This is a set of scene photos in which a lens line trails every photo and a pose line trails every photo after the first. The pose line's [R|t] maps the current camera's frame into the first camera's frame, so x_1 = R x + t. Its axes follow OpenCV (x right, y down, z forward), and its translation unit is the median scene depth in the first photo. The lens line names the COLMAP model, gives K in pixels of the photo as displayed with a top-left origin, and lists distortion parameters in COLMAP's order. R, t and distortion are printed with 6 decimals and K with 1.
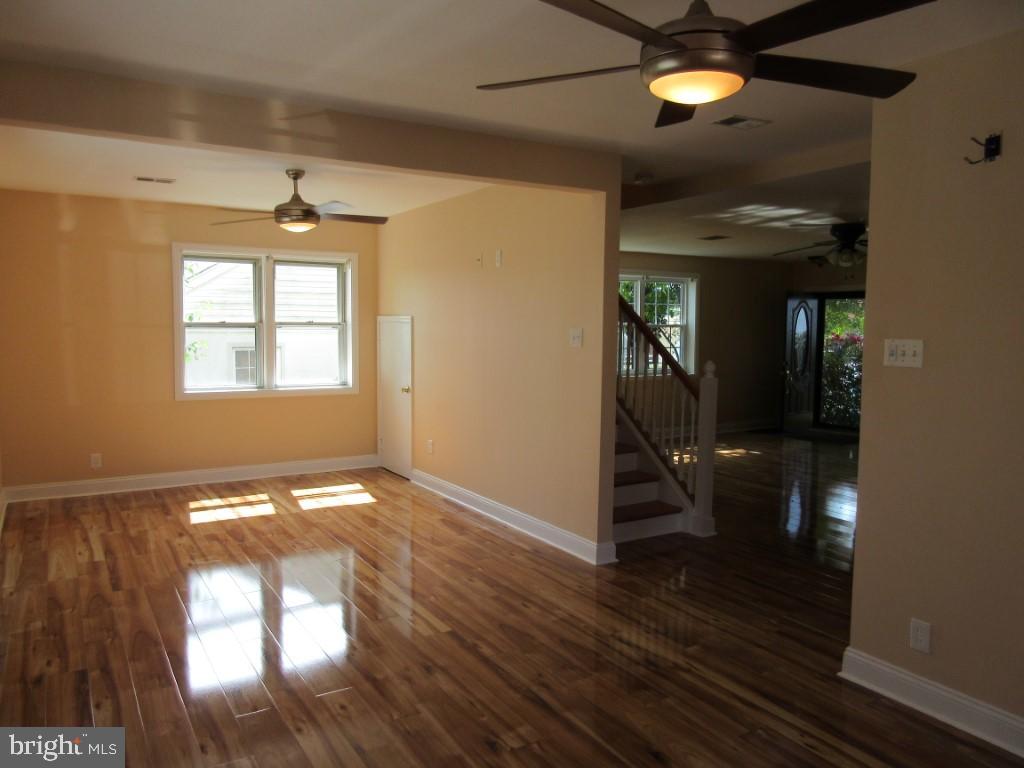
lens RADIAL K [[764.0, 0, 517.7], [0, 764.0, 381.4], [0, 0, 1]] dist [0.002397, -0.001058]
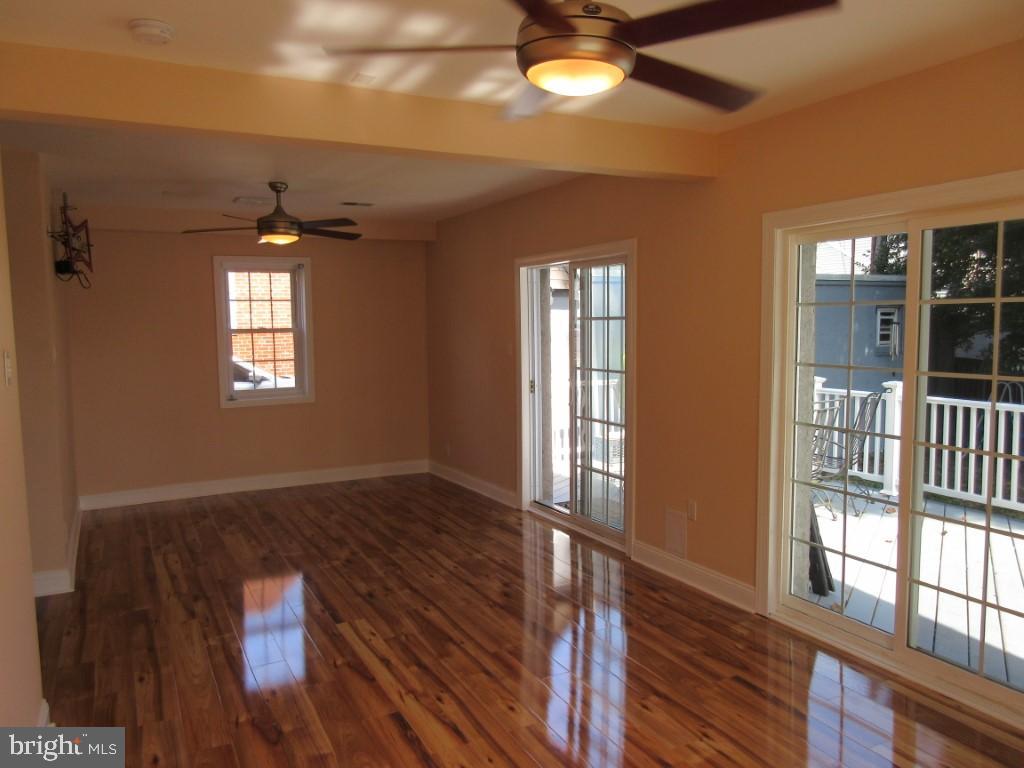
lens RADIAL K [[764.0, 0, 511.3], [0, 764.0, 385.0], [0, 0, 1]] dist [0.002397, -0.001058]
pose [[-0.997407, 0.001180, 0.071954, -0.337782], [0.012735, 0.986981, 0.160333, -0.138426], [-0.070828, 0.160834, -0.984437, 1.649419]]
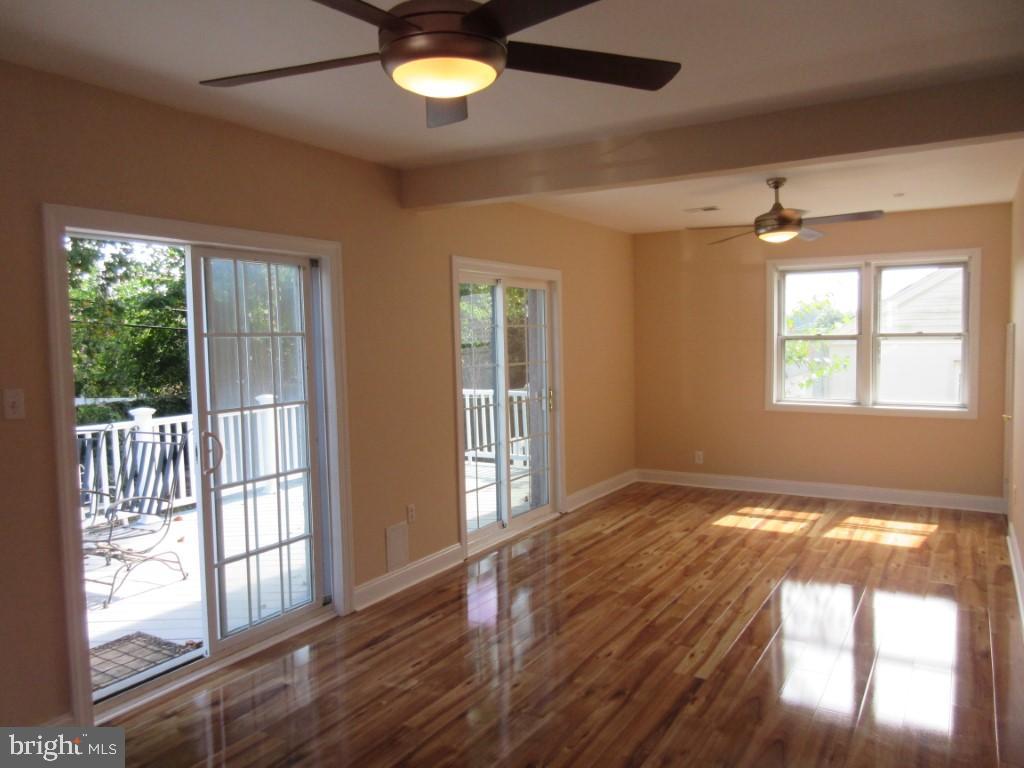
lens RADIAL K [[764.0, 0, 510.0], [0, 764.0, 384.9], [0, 0, 1]] dist [0.002397, -0.001058]
pose [[0.460897, 0.038811, -0.886604, 0.495225], [-0.046058, 0.998743, 0.019777, -0.022628], [0.886258, 0.031720, 0.462105, 0.311398]]
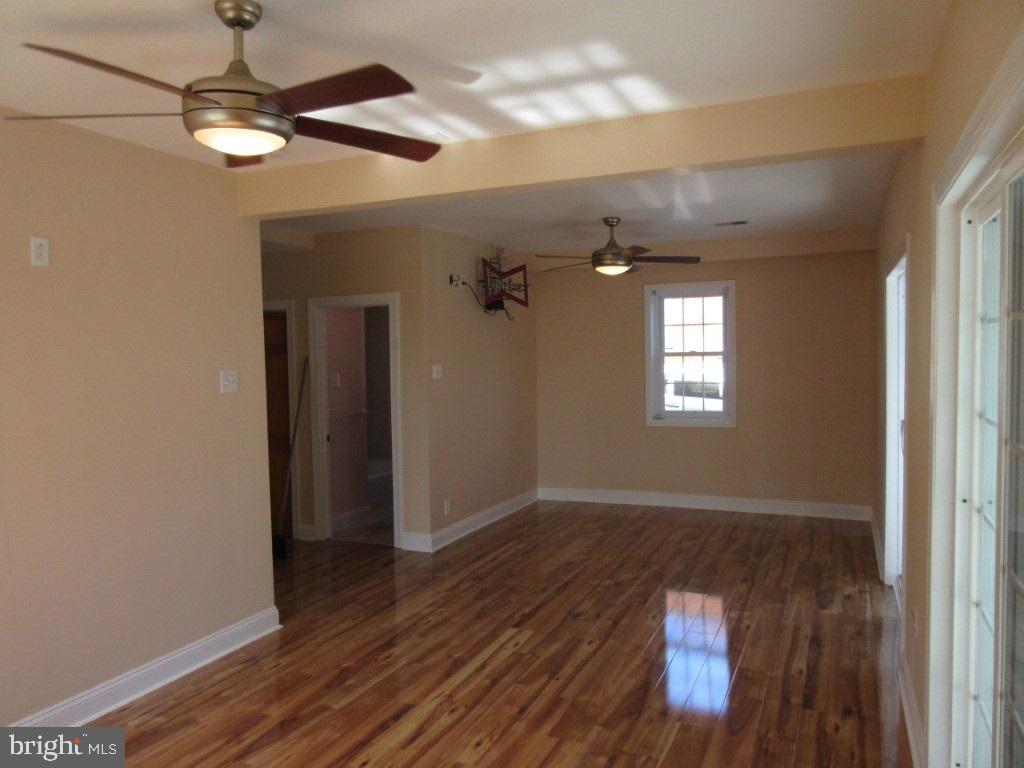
lens RADIAL K [[764.0, 0, 511.2], [0, 764.0, 382.9], [0, 0, 1]] dist [0.002397, -0.001058]
pose [[-0.569624, -0.031396, 0.821305, -0.848777], [0.076895, 0.992852, 0.091285, -0.118893], [-0.818300, 0.115152, -0.563138, 1.342240]]
